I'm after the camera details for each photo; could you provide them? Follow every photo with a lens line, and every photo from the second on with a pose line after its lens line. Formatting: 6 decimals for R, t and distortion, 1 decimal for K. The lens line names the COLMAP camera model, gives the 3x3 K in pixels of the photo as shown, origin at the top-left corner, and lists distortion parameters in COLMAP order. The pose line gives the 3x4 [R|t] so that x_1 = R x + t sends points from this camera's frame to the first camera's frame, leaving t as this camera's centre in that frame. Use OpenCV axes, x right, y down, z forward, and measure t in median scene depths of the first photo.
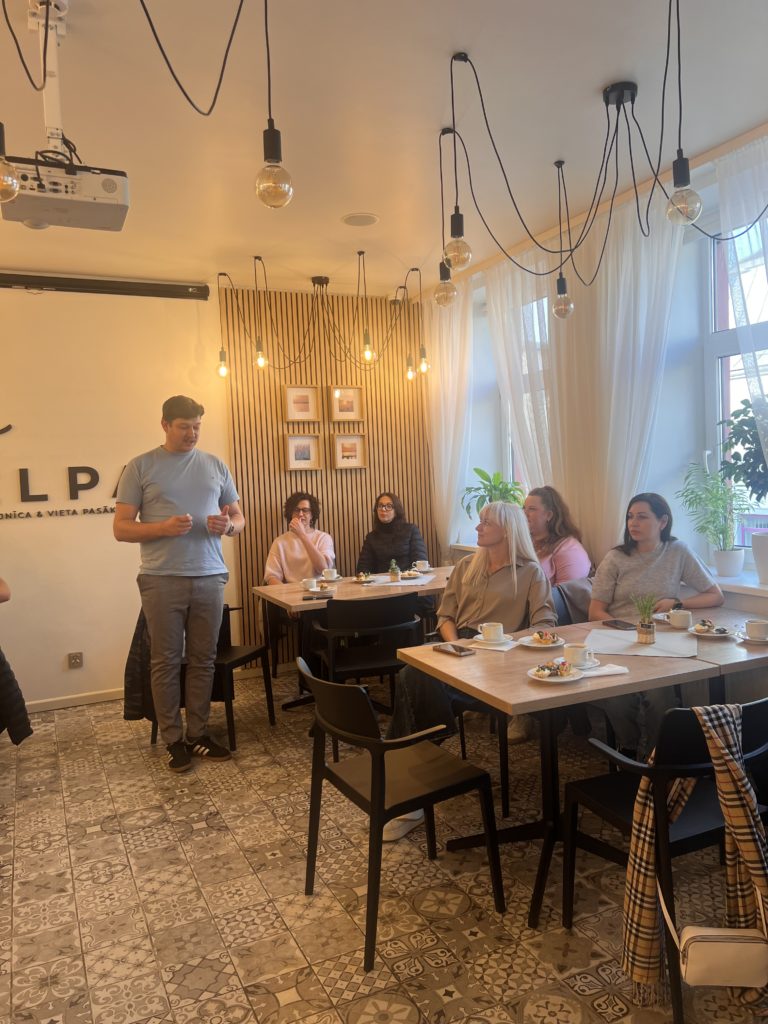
lens RADIAL K [[771.7, 0, 385.3], [0, 771.7, 519.5], [0, 0, 1]] dist [0.059061, -0.066658]
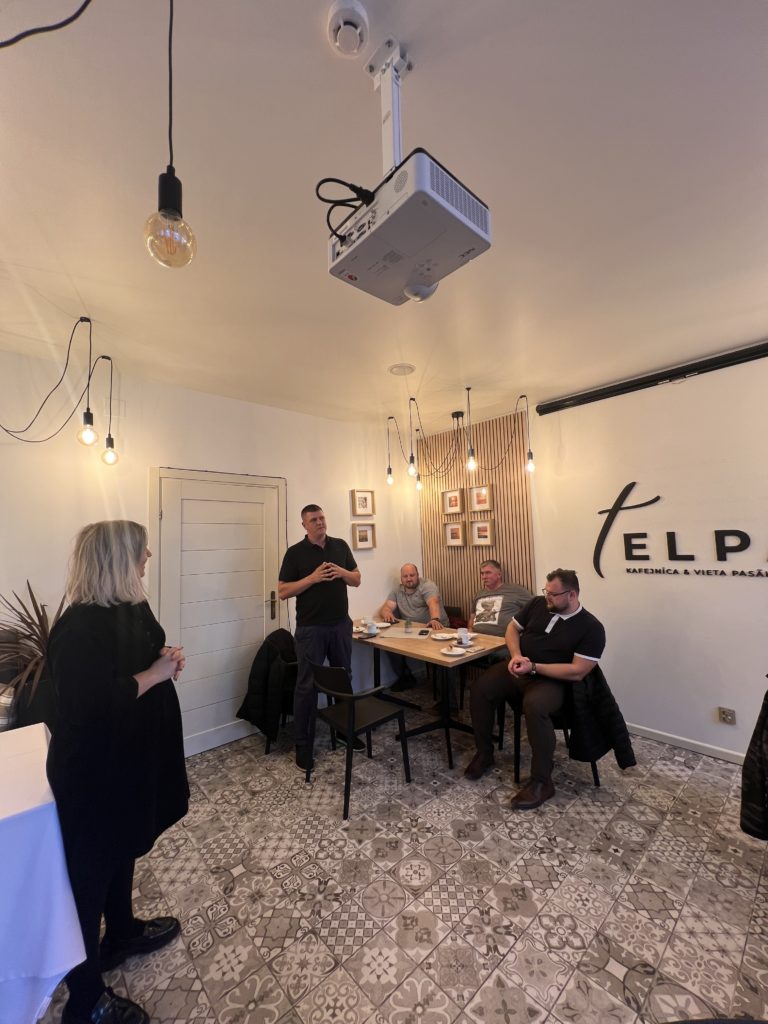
lens RADIAL K [[409.9, 0, 385.8], [0, 409.9, 511.2], [0, 0, 1]] dist [-0.001206, 0.000636]
pose [[0.301006, -0.039163, -0.952818, -0.002490], [-0.041403, 0.997678, -0.054087, -0.044141], [0.952723, 0.055730, 0.298685, 0.392534]]
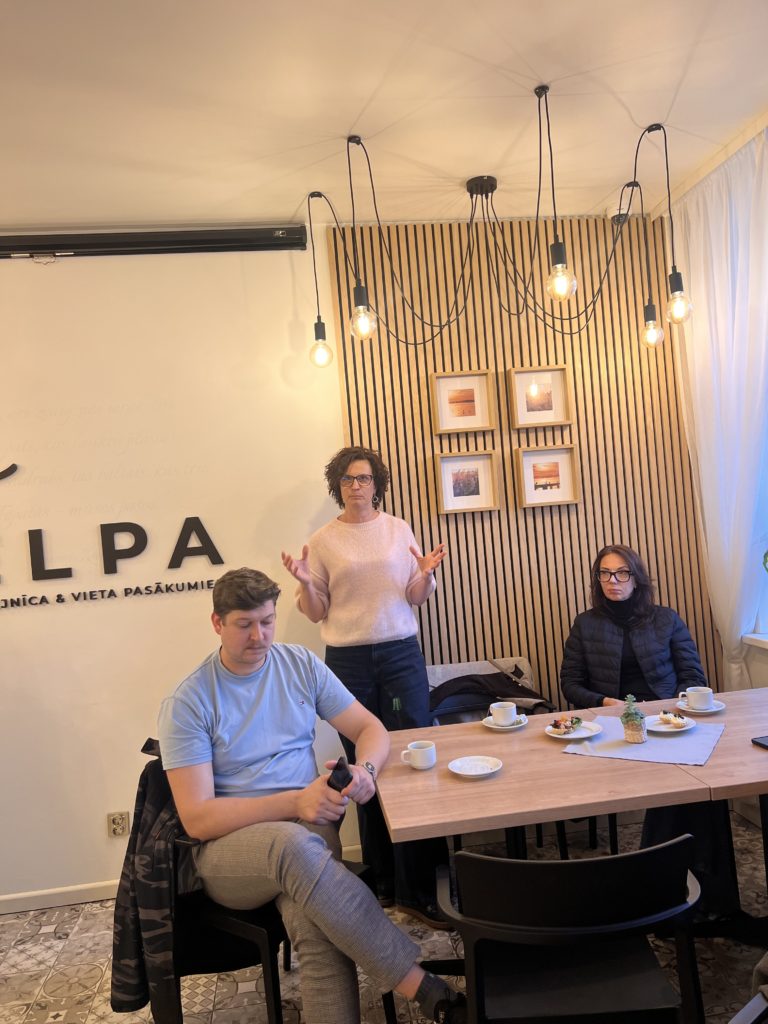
lens RADIAL K [[771.7, 0, 385.9], [0, 771.7, 518.4], [0, 0, 1]] dist [0.059061, -0.066658]
pose [[0.953305, -0.036652, -0.299778, 0.014142], [0.023972, 0.998660, -0.045870, -0.036741], [0.301057, 0.036542, 0.952906, 0.451588]]
